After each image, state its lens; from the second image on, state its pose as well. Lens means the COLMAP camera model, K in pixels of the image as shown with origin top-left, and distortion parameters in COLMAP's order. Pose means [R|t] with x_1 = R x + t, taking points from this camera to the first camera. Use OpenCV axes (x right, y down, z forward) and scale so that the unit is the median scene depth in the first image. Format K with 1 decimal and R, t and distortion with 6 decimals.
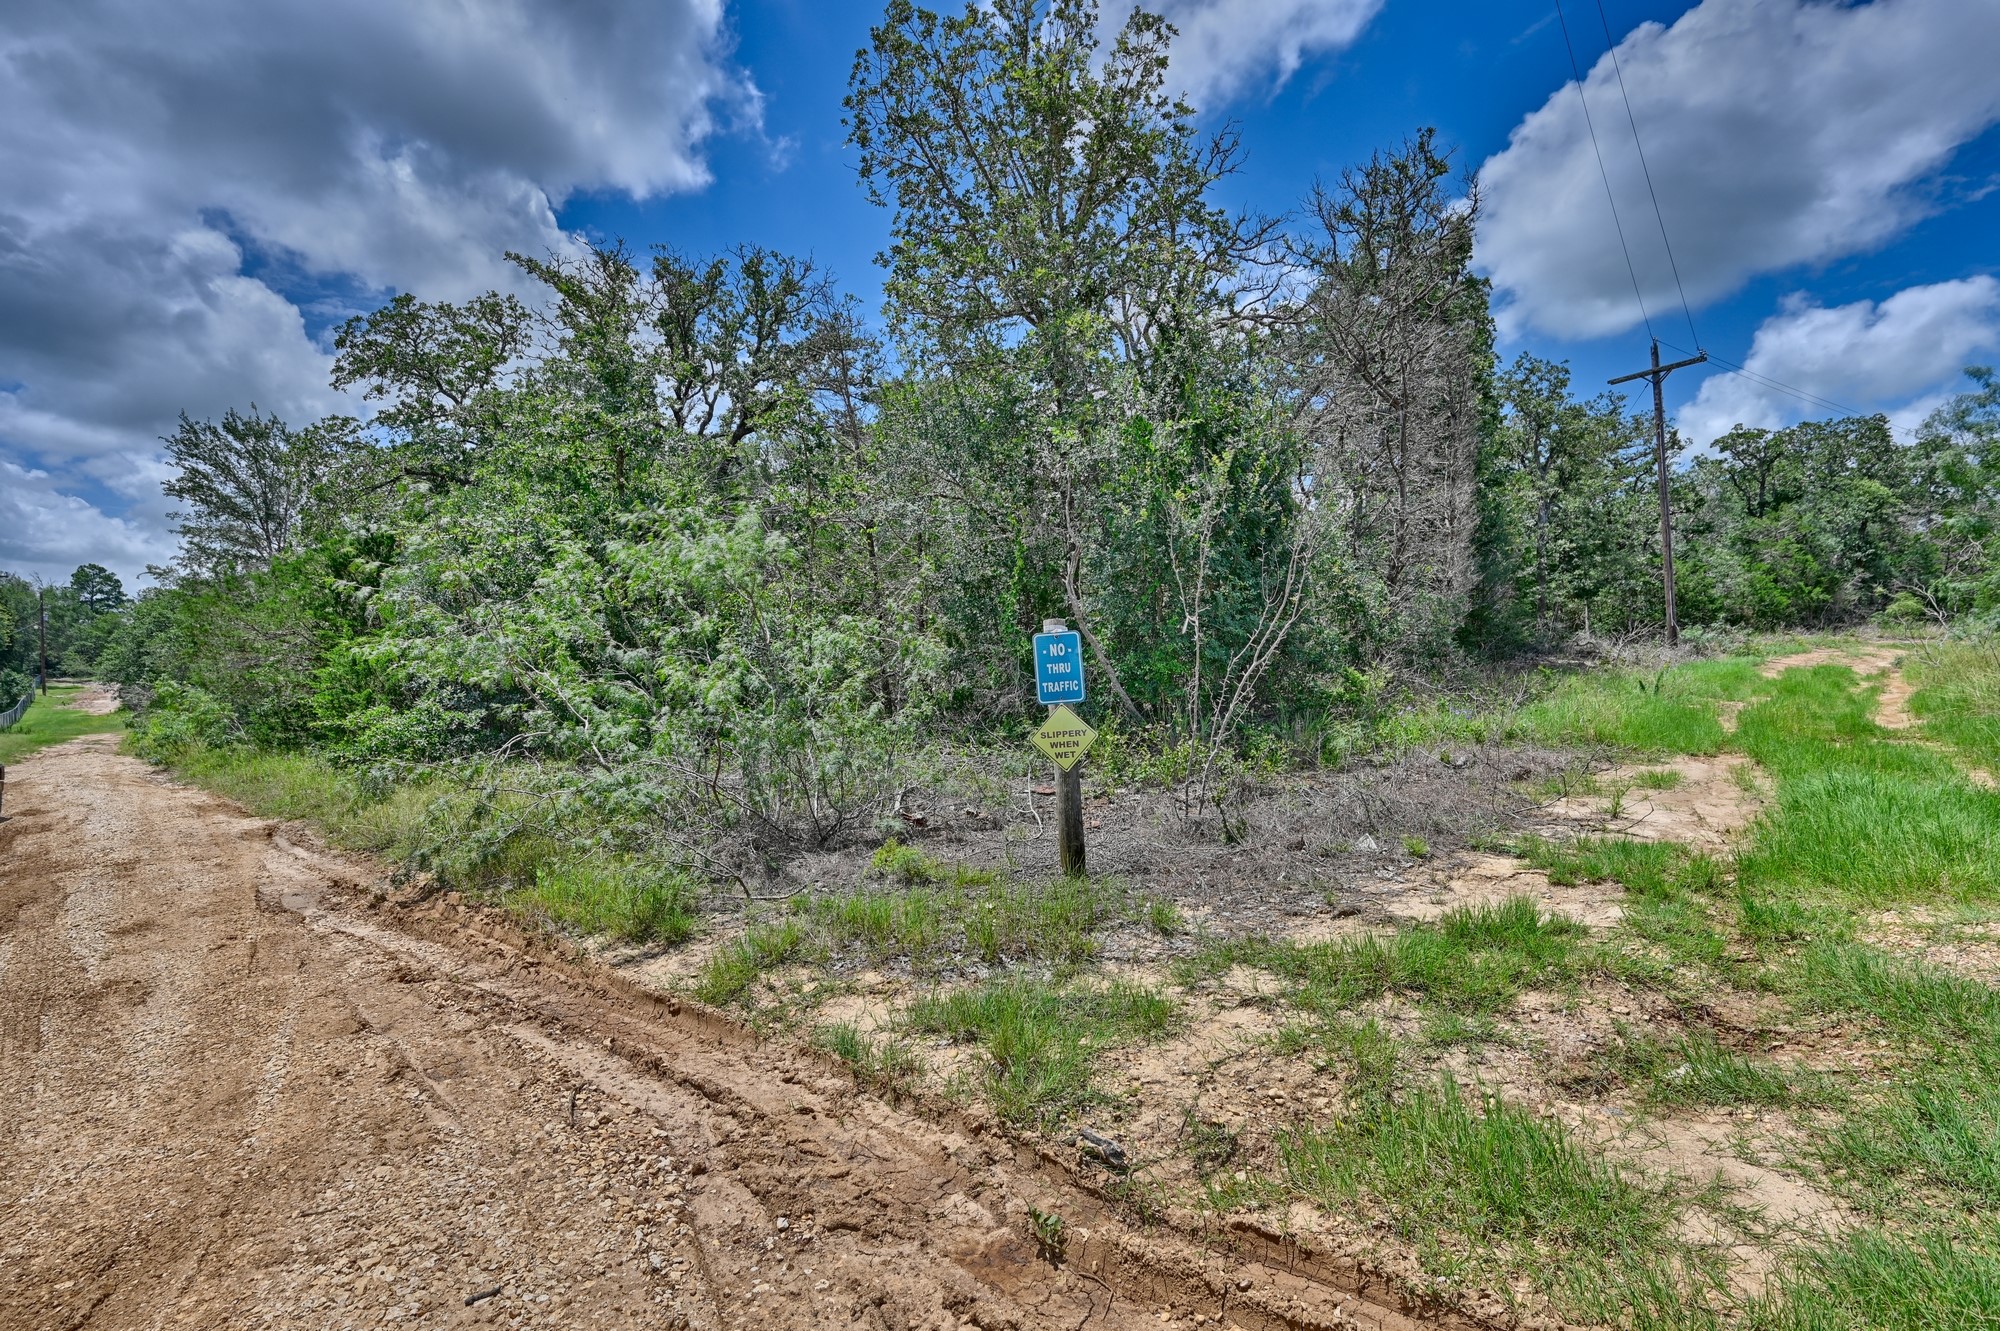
lens RADIAL K [[921.3, 0, 997.6], [0, 921.3, 663.5], [0, 0, 1]] dist [0.001585, -0.001206]
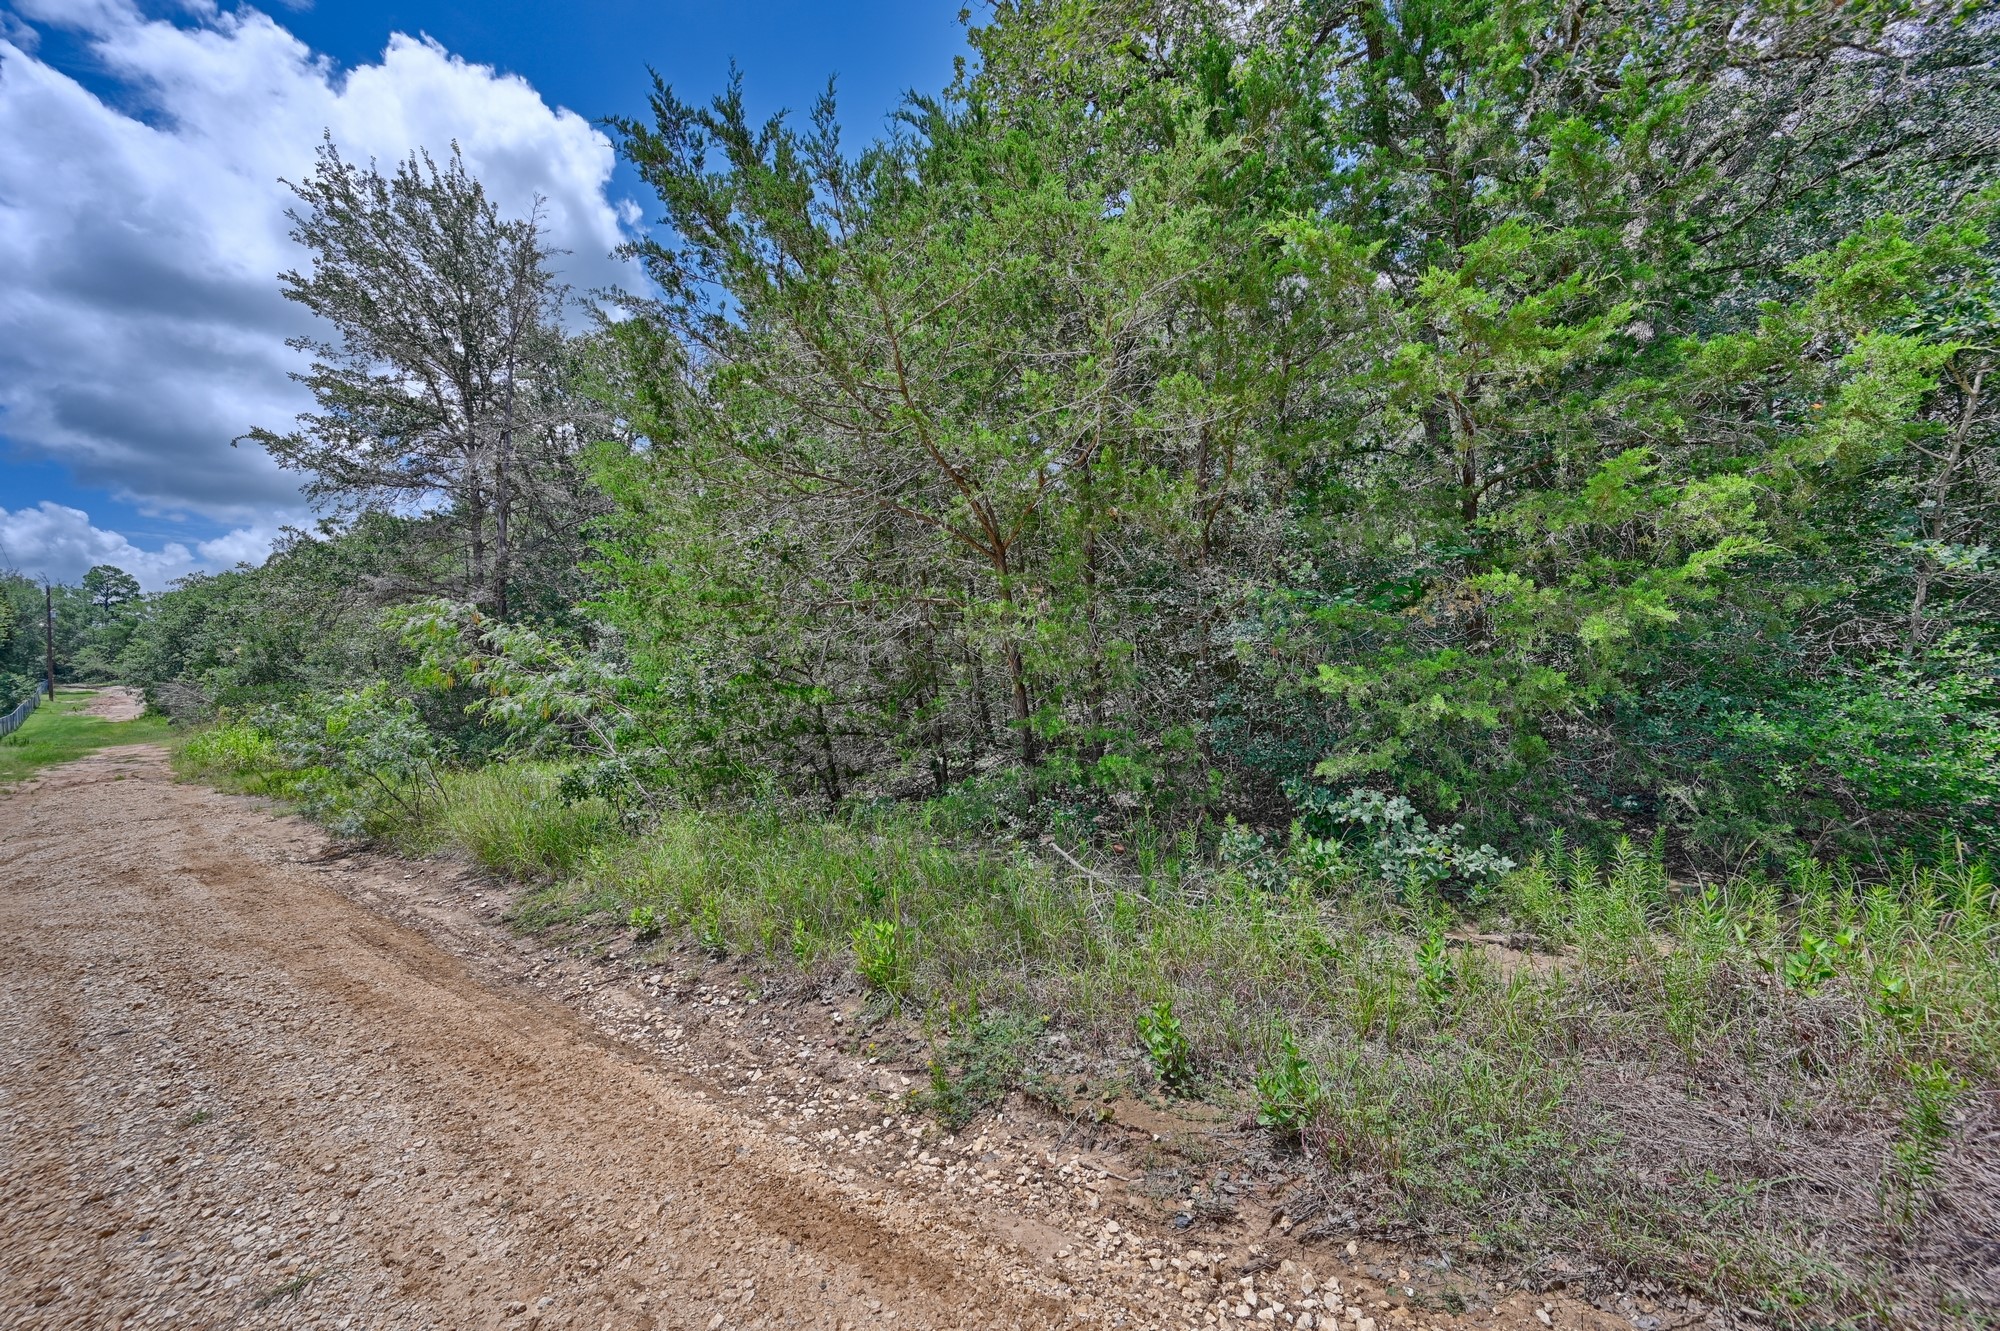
lens RADIAL K [[781.7, 0, 1001.3], [0, 781.7, 667.0], [0, 0, 1]] dist [-0.004089, 0.000304]
pose [[0.996708, -0.004727, 0.080940, -0.198903], [0.005185, 0.999972, -0.005444, 0.012340], [-0.080912, 0.005845, 0.996704, 0.195407]]
